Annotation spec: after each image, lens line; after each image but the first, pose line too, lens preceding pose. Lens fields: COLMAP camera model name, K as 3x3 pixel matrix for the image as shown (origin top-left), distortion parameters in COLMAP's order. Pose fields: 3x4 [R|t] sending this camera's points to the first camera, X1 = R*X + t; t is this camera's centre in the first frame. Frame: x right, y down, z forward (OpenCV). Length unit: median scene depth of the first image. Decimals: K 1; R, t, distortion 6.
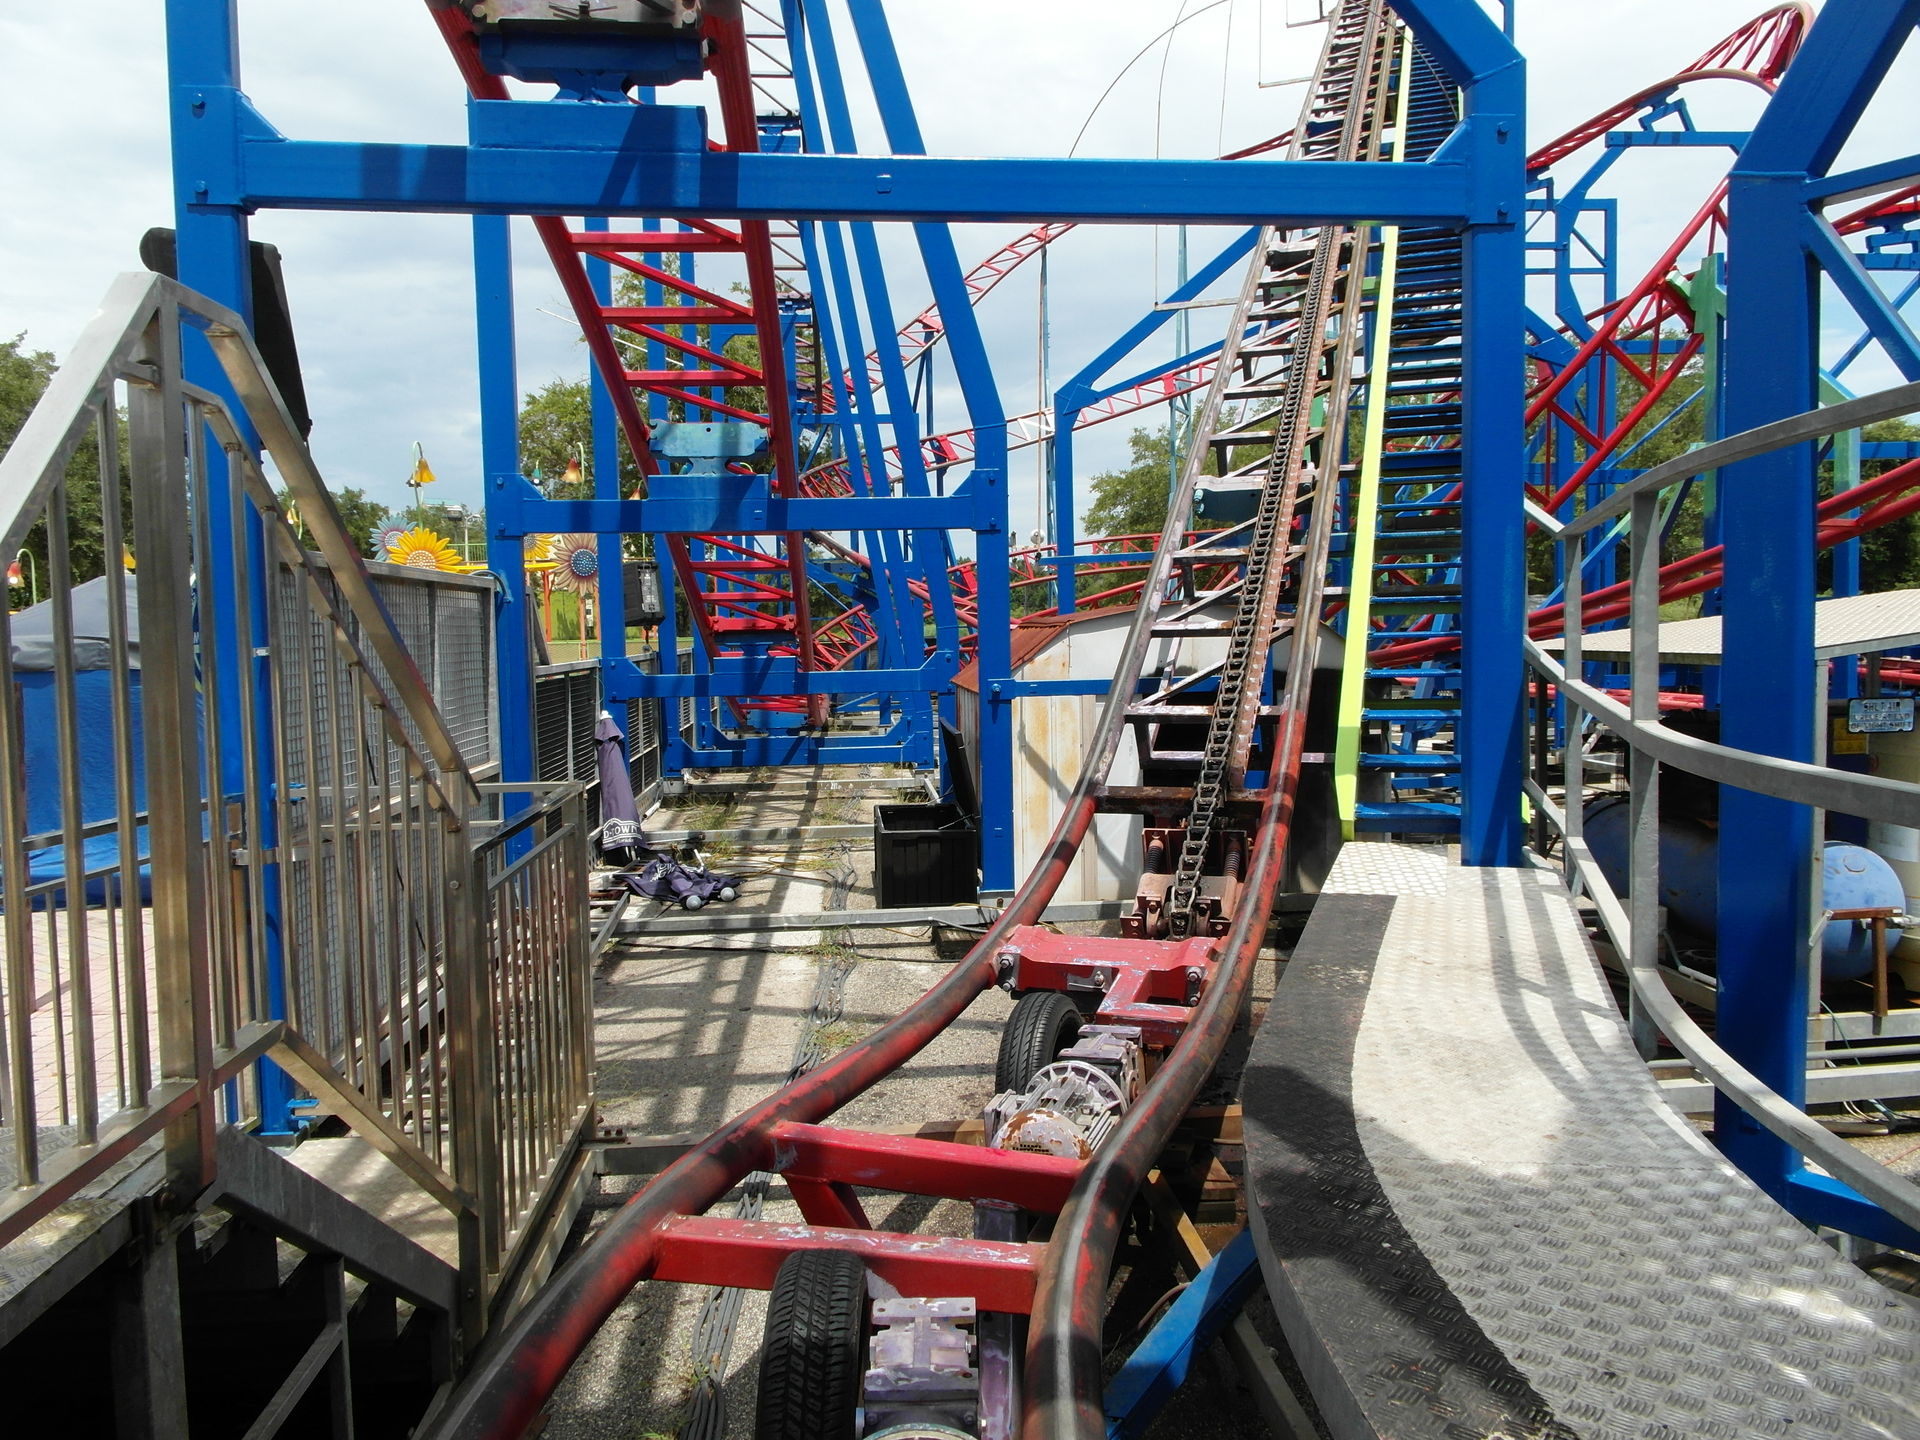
lens RADIAL K [[1355.7, 0, 958.2], [0, 1355.7, 719.8], [0, 0, 1]] dist [0.005707, -0.010271]
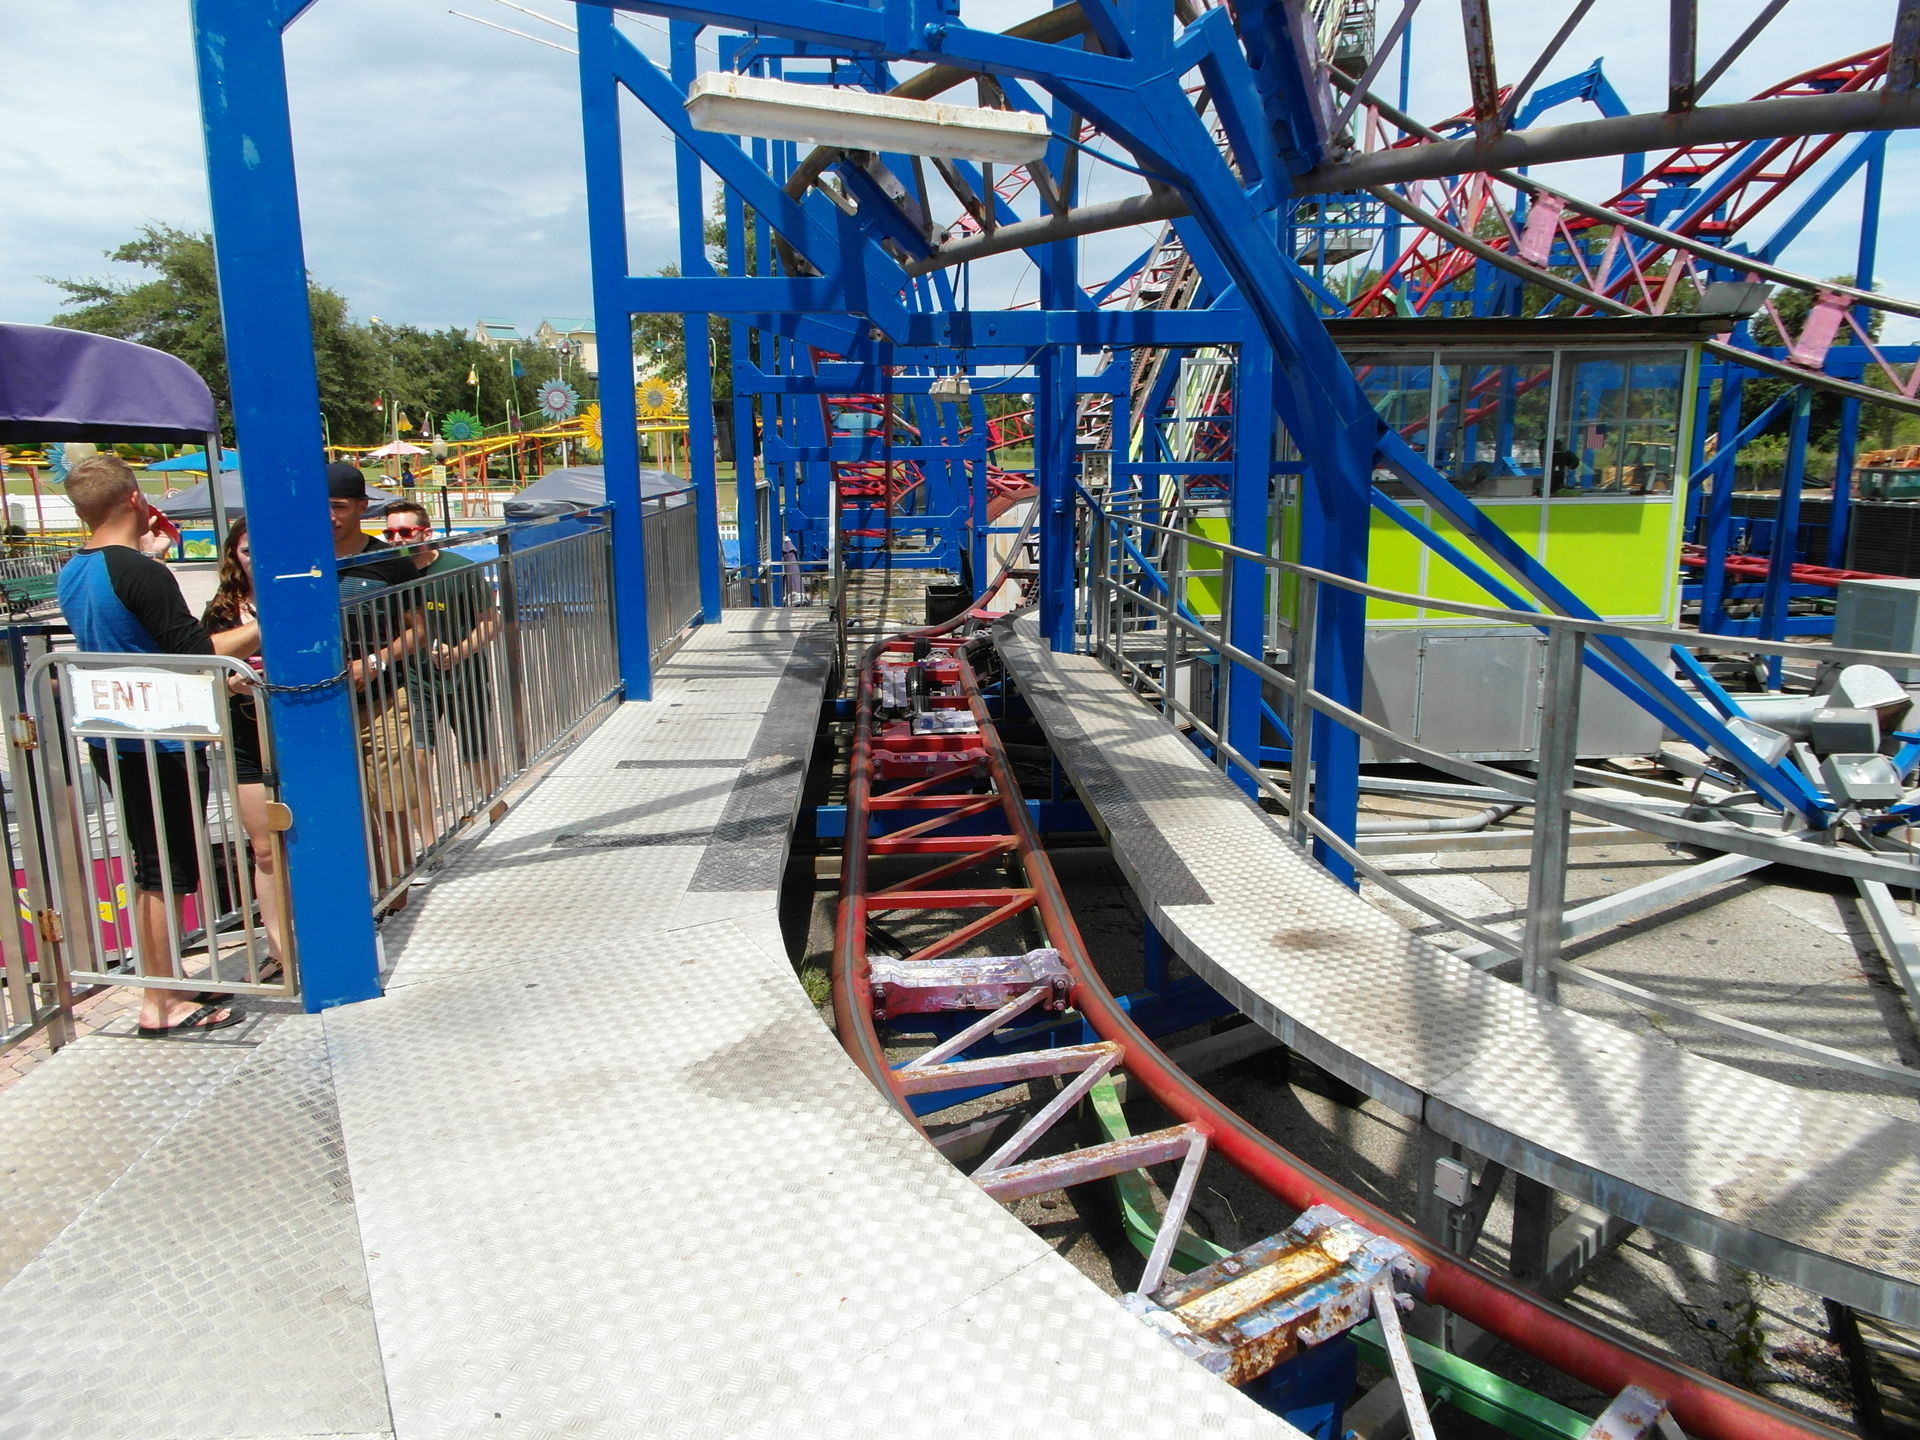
lens RADIAL K [[1355.7, 0, 955.4], [0, 1355.7, 715.8], [0, 0, 1]] dist [0.005707, -0.010271]
pose [[0.999400, 0.016882, -0.030259, 0.041886], [-0.012864, 0.991642, 0.128379, -0.003983], [0.032173, -0.127913, 0.991263, -0.920576]]
